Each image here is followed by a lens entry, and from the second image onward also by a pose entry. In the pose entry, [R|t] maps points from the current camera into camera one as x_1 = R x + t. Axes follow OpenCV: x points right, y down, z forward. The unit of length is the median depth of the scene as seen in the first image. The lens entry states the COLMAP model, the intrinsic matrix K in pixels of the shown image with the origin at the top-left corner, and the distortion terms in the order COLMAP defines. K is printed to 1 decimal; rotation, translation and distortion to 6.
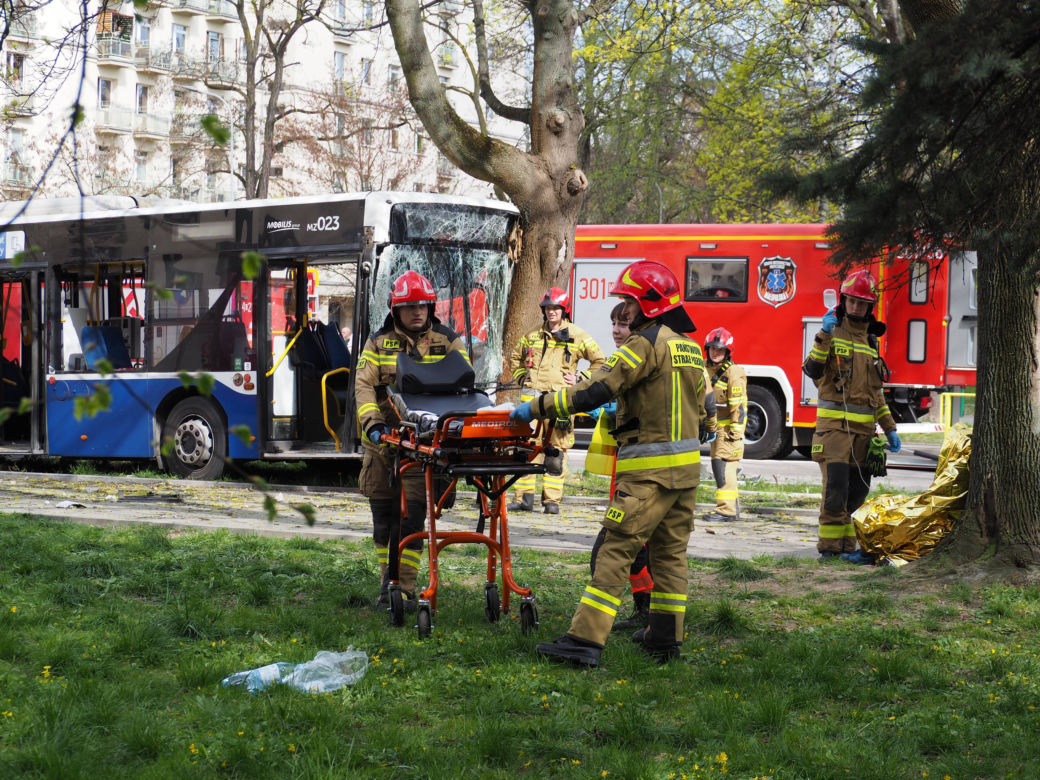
lens RADIAL K [[2542.9, 0, 520.0], [0, 2542.9, 390.0], [0, 0, 1]] dist [-0.132901, -0.400661]
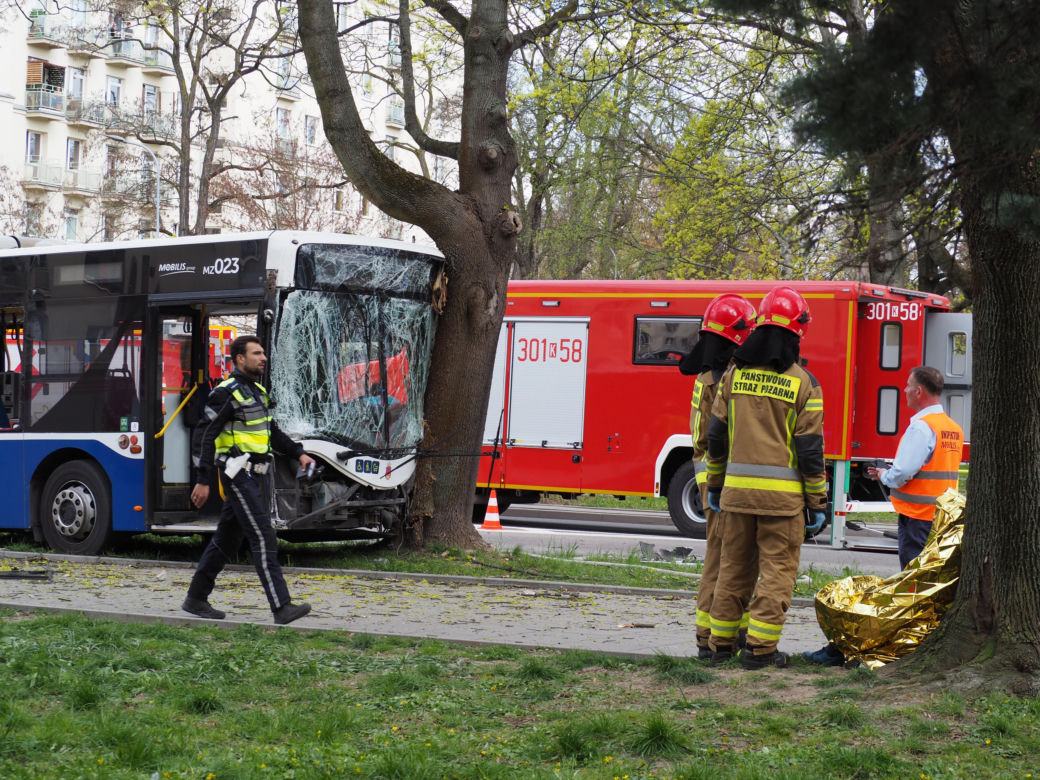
lens RADIAL K [[2542.9, 0, 520.0], [0, 2542.9, 390.0], [0, 0, 1]] dist [-0.132901, -0.400661]
pose [[0.999823, 0.012048, 0.014471, 0.013995], [-0.011587, 0.999436, -0.031510, 0.004140], [-0.014842, 0.031337, 0.999399, 0.113906]]
